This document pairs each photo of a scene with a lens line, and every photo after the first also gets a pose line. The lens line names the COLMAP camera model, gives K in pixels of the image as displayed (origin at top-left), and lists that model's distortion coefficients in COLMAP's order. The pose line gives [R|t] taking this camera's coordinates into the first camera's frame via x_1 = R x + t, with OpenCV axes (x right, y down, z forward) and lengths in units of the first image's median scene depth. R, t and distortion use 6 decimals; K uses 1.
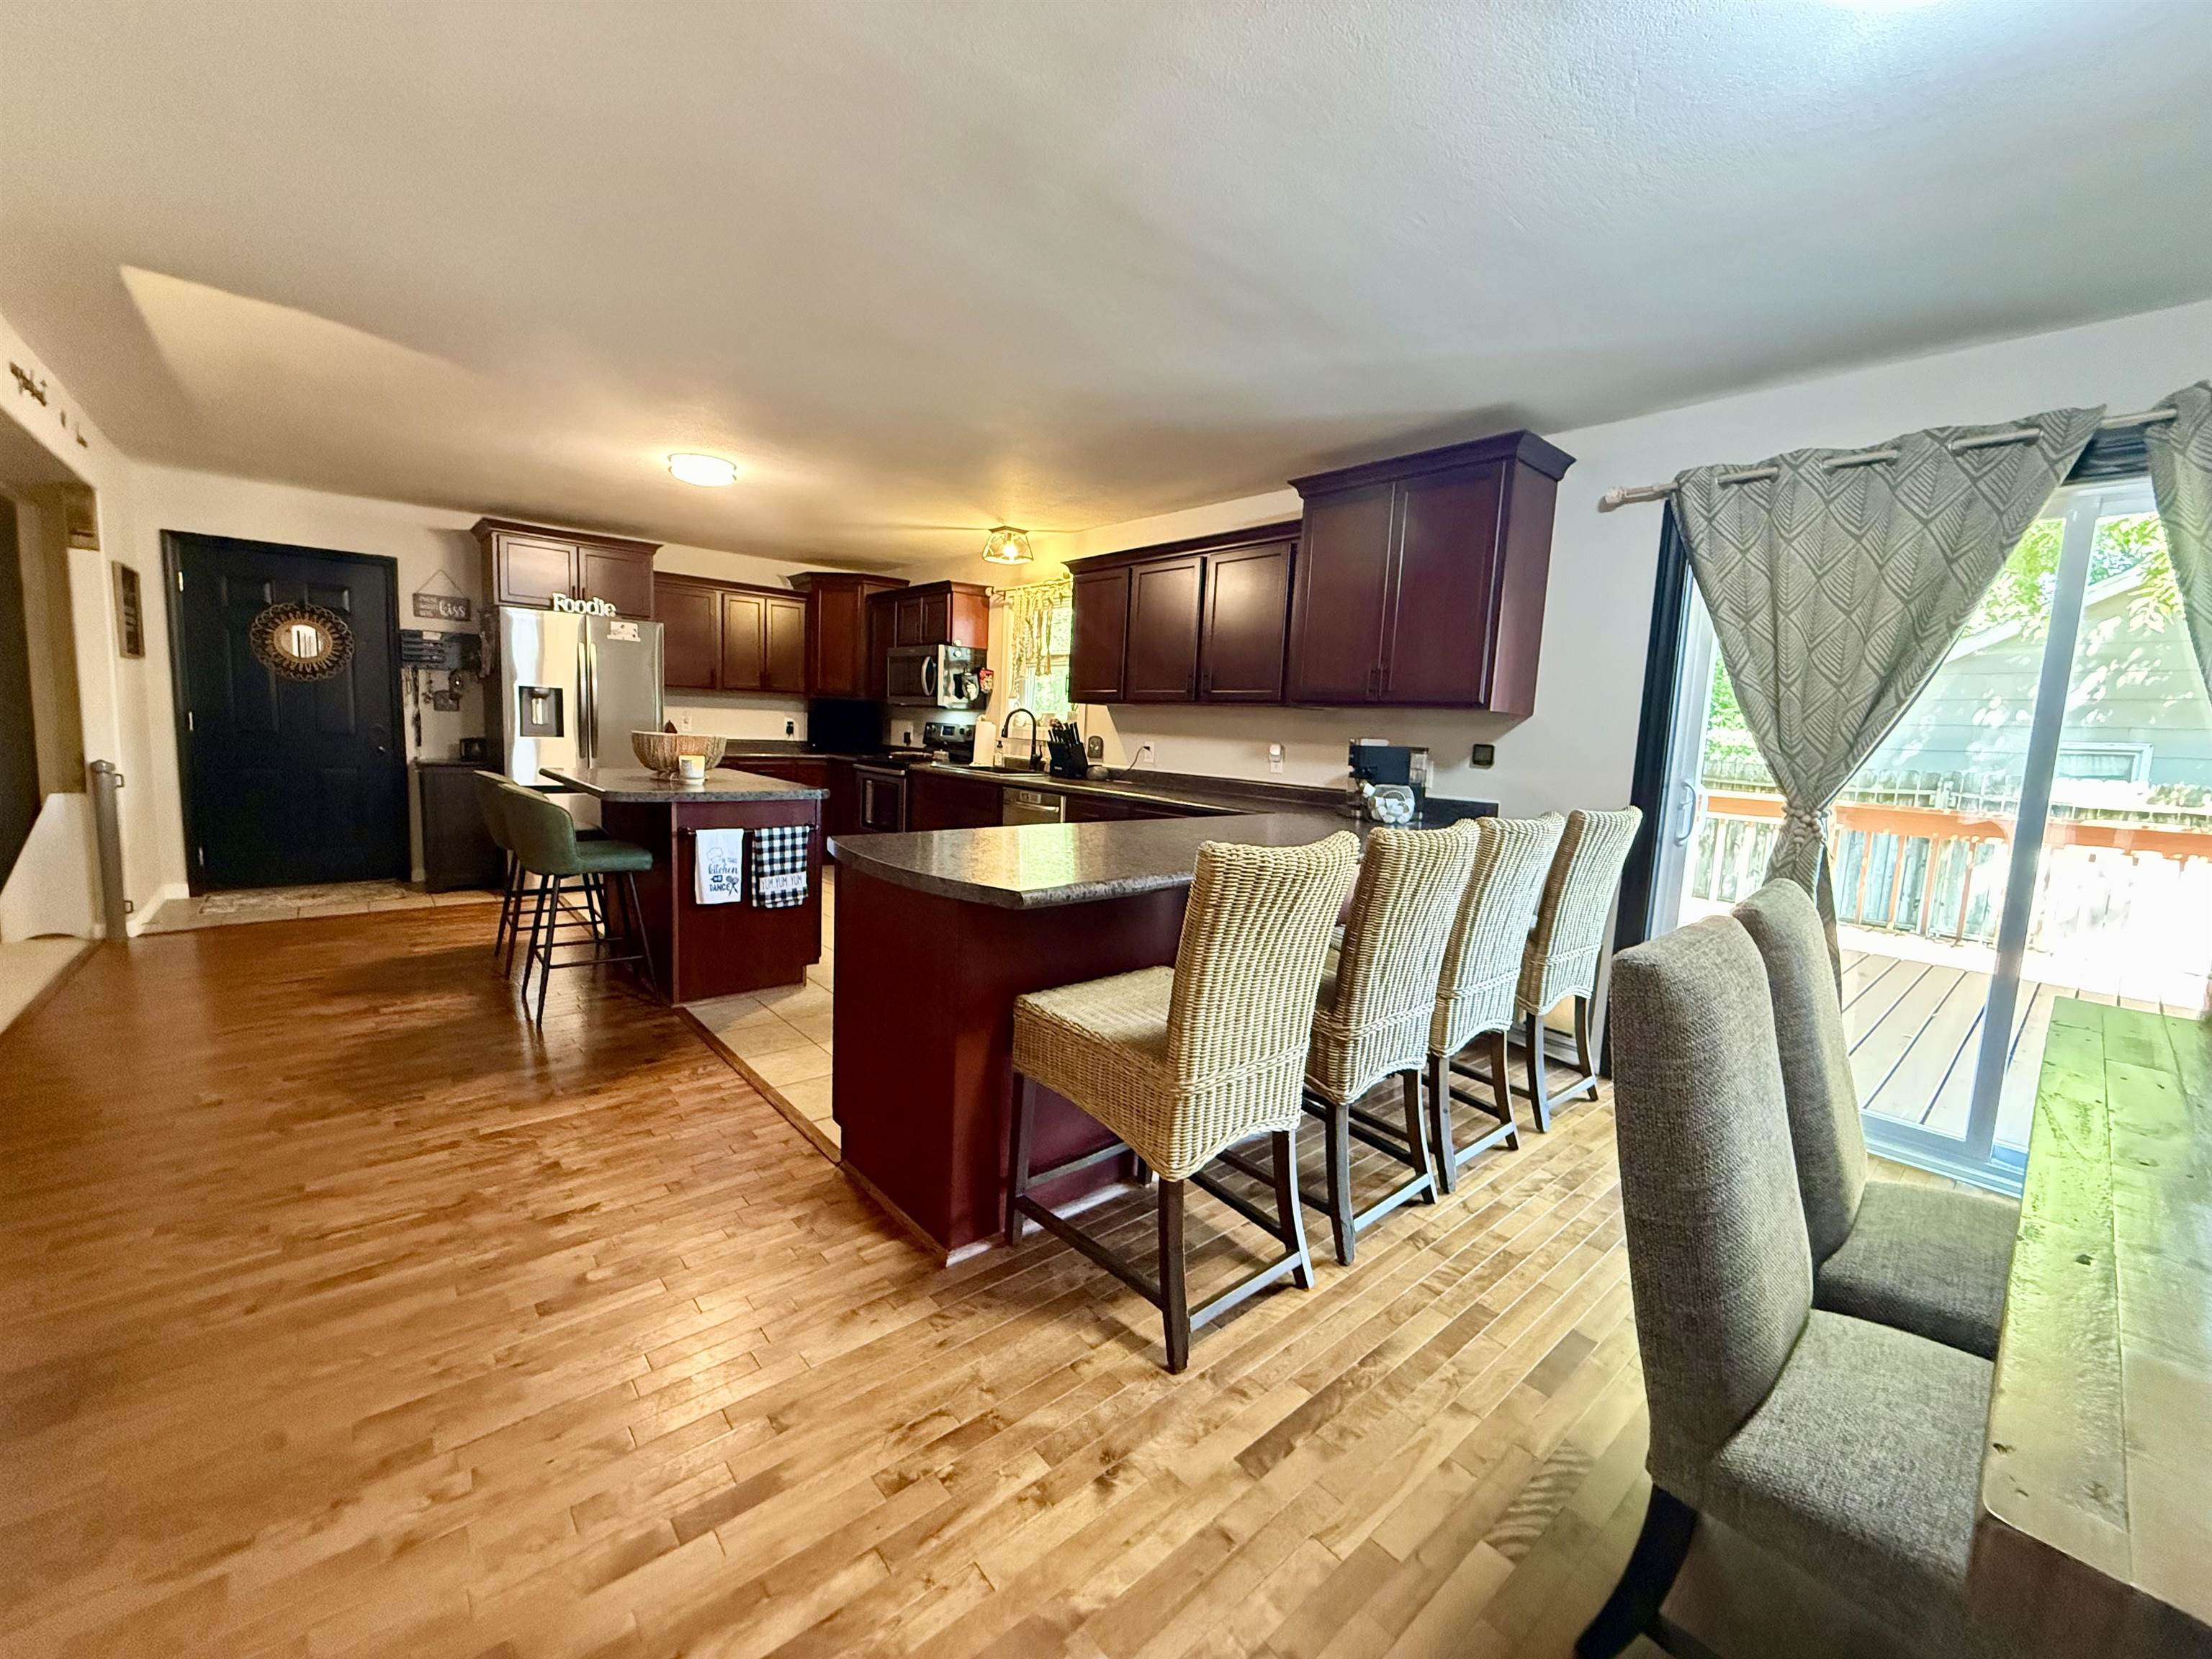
lens RADIAL K [[882.2, 0, 1097.6], [0, 882.2, 827.8], [0, 0, 1]] dist [0.002052, -0.000158]
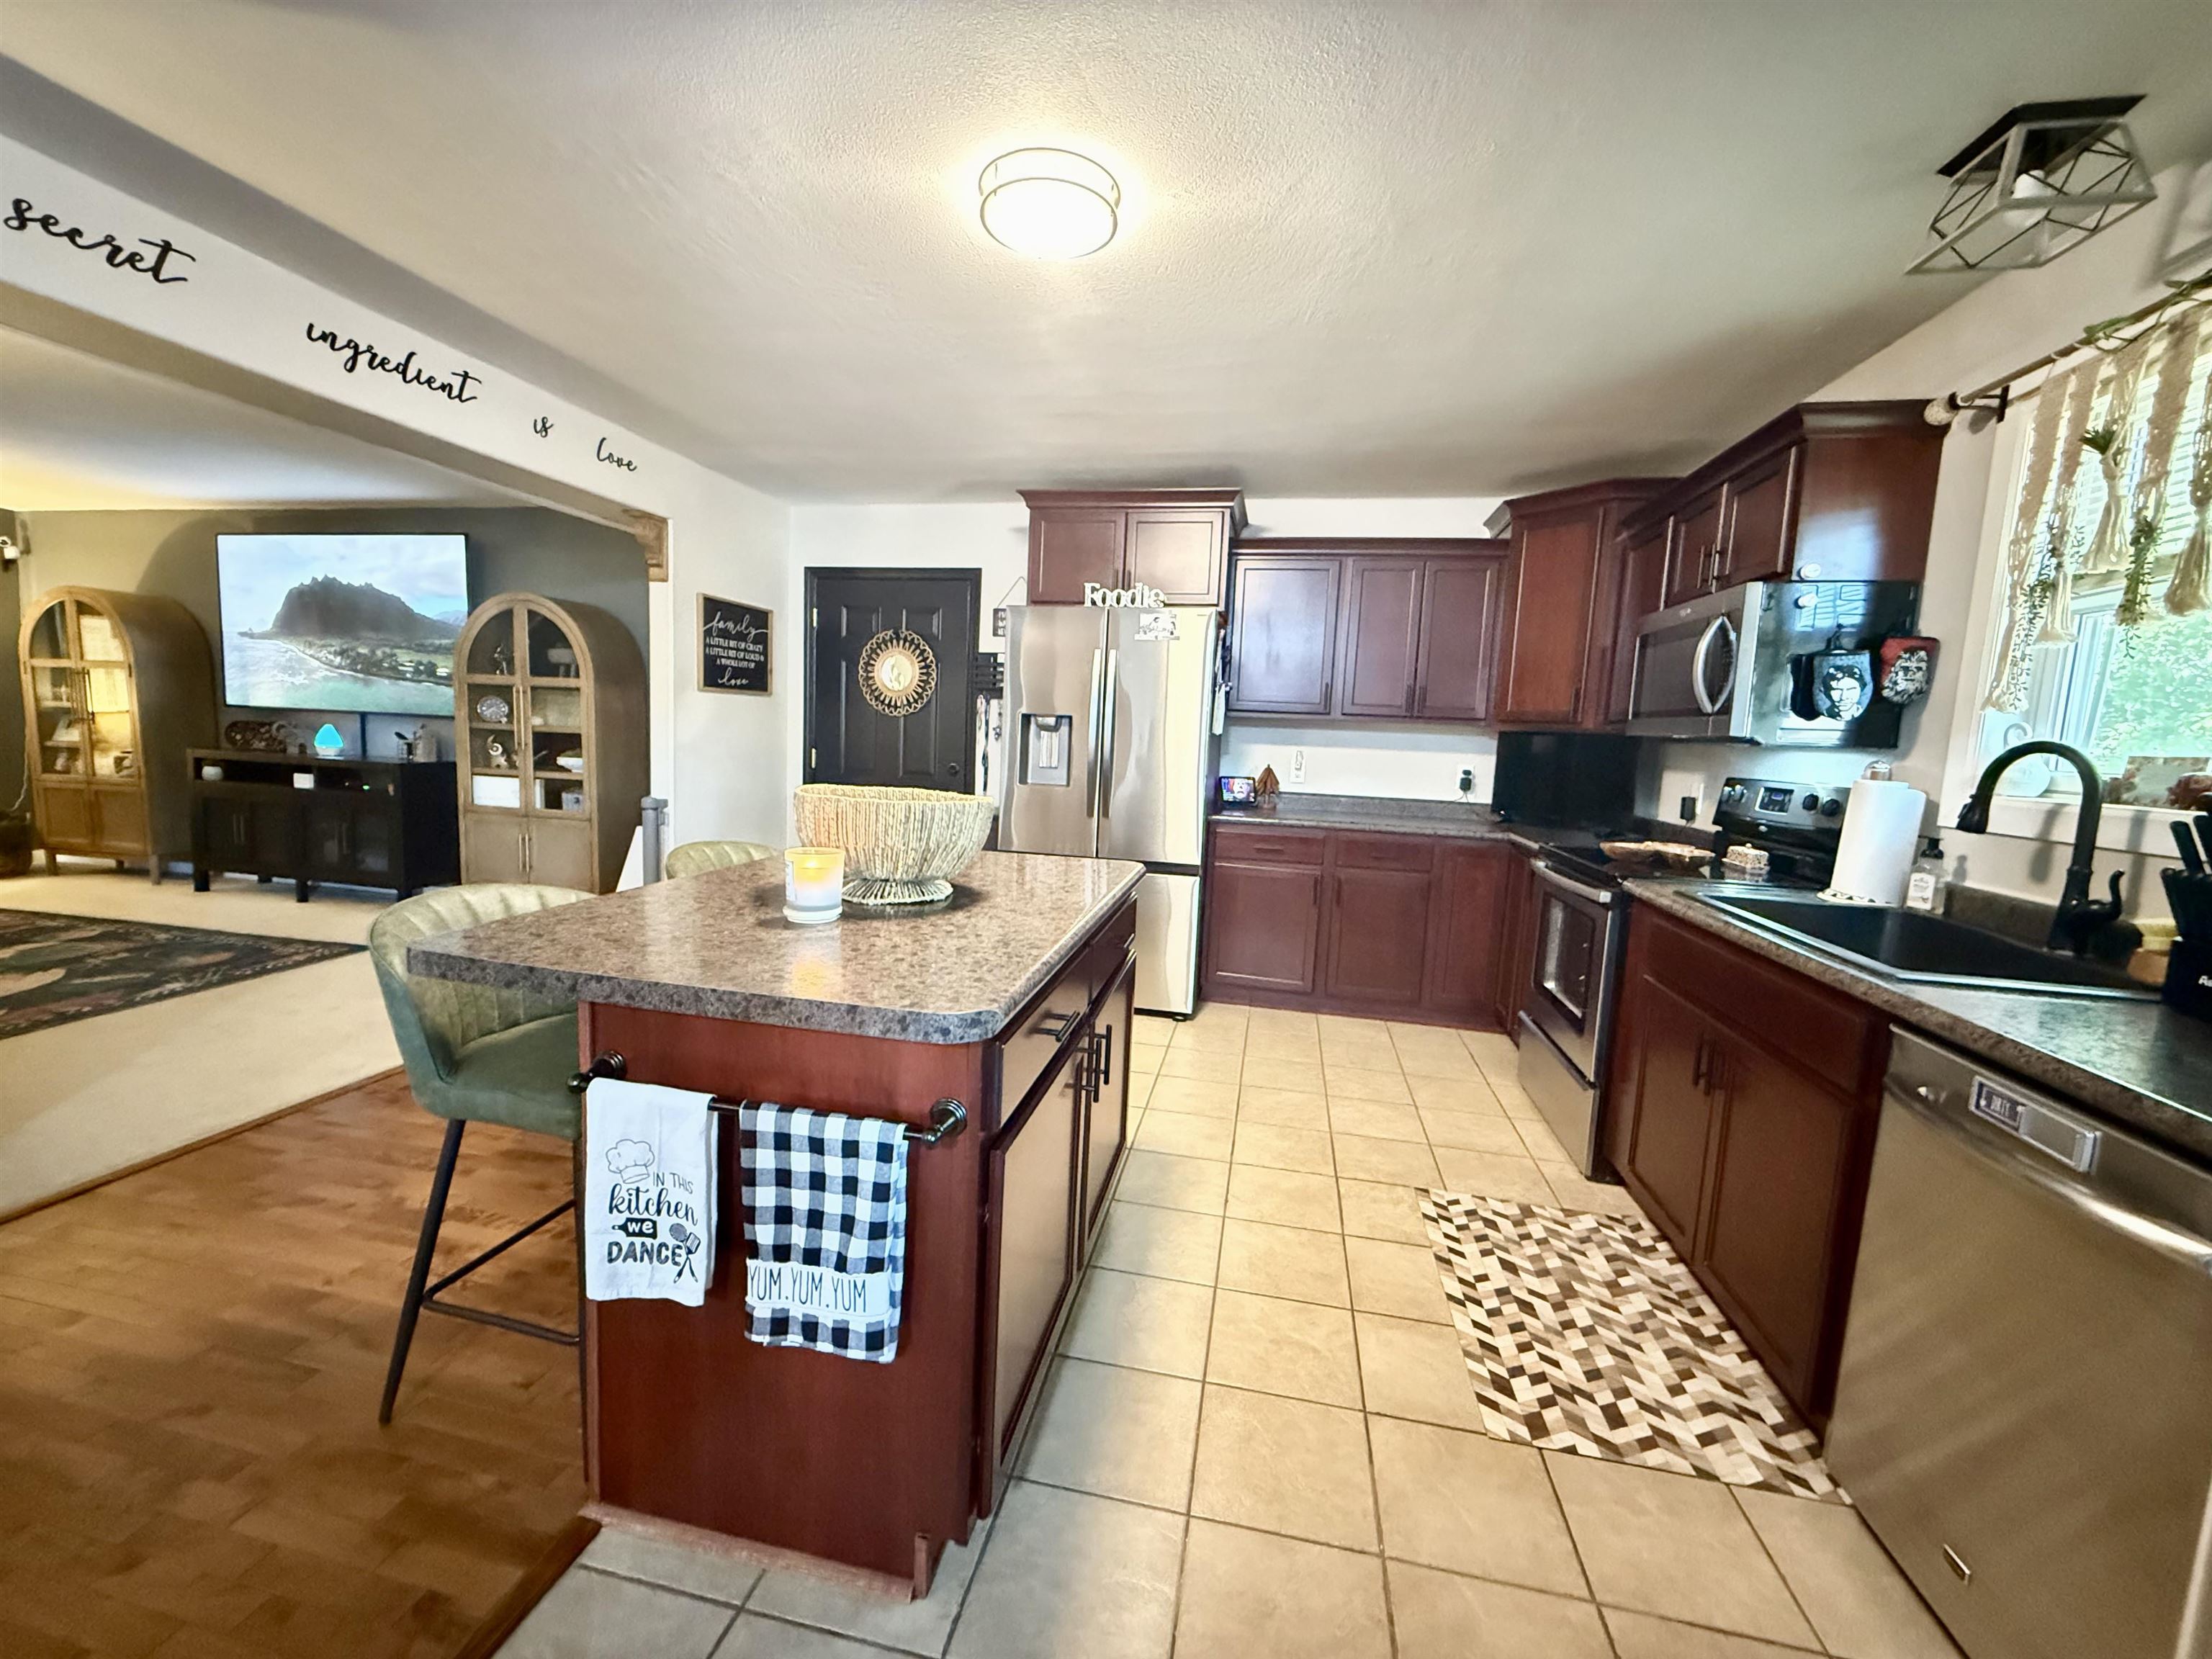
lens RADIAL K [[882.2, 0, 1103.1], [0, 882.2, 825.2], [0, 0, 1]] dist [0.002052, -0.000158]
pose [[0.610532, 0.068196, -0.789050, -0.061476], [-0.110350, 0.993893, 0.000516, -0.110443], [0.784266, 0.086756, 0.614329, 0.872898]]
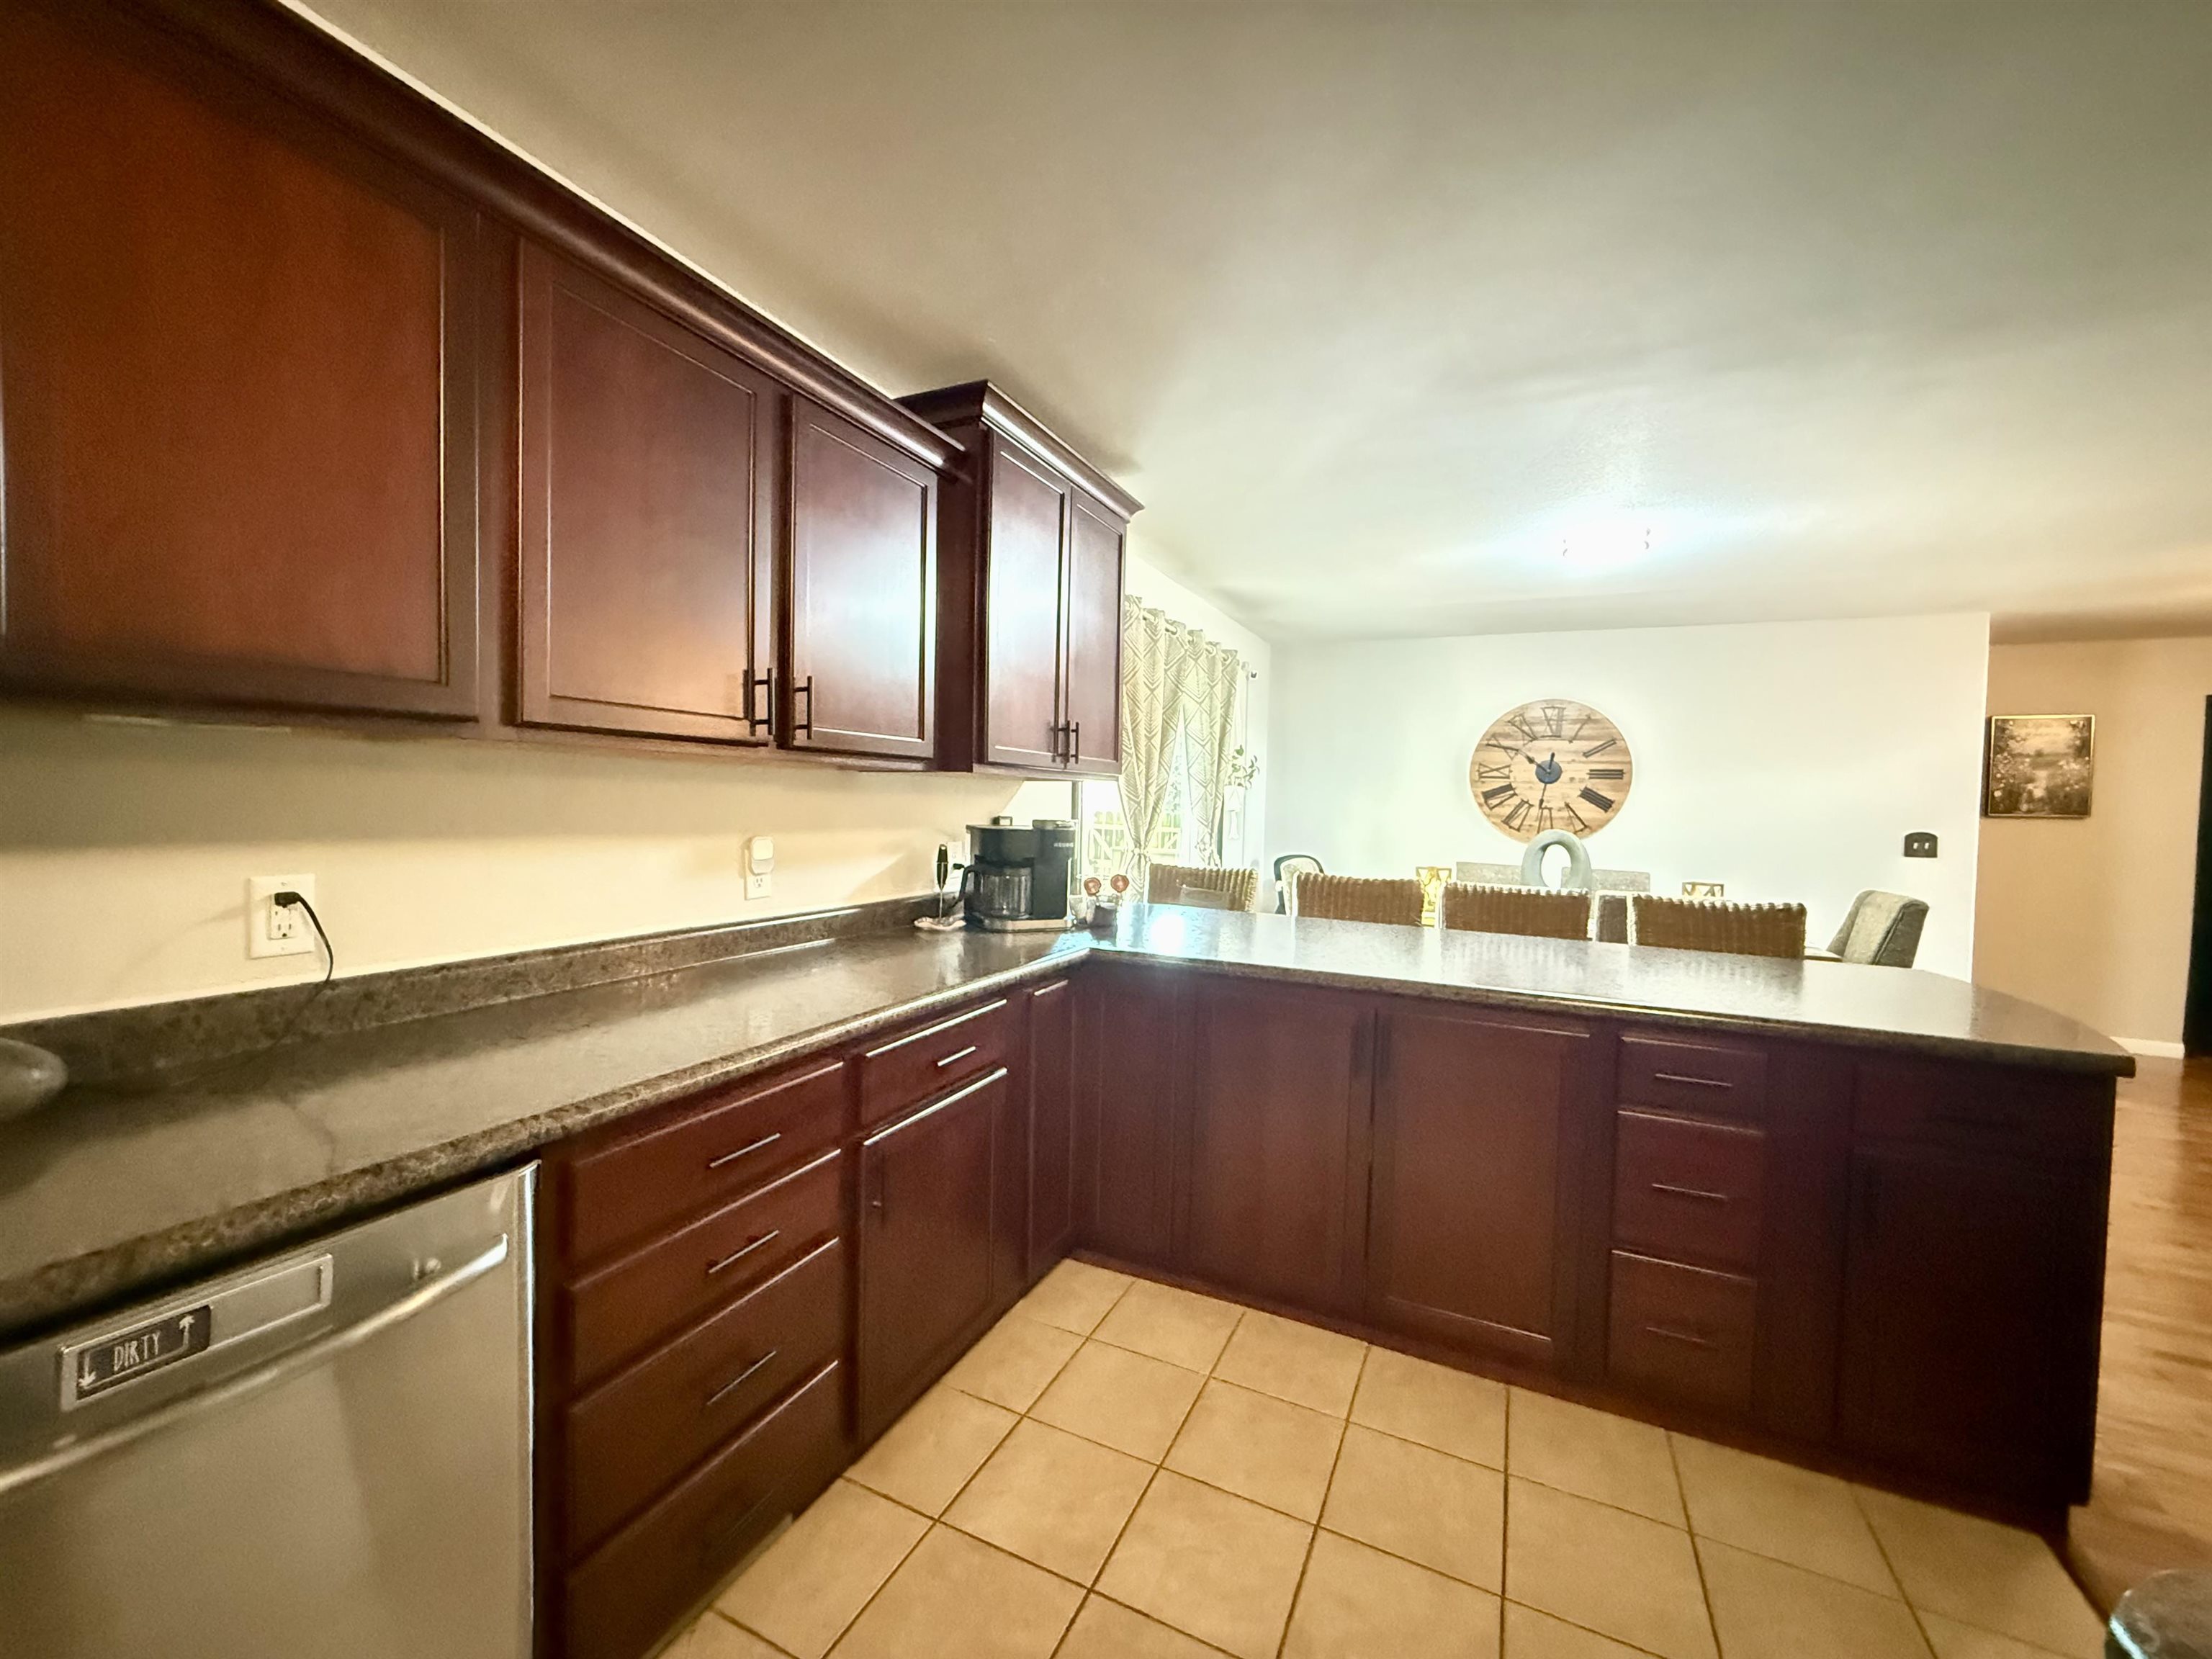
lens RADIAL K [[882.2, 0, 1104.3], [0, 882.2, 832.9], [0, 0, 1]] dist [0.002052, -0.000158]
pose [[-0.400955, -0.088071, 0.911855, -0.358237], [0.064525, 0.990181, 0.124008, -0.168594], [-0.913823, 0.108559, -0.391335, 1.191766]]
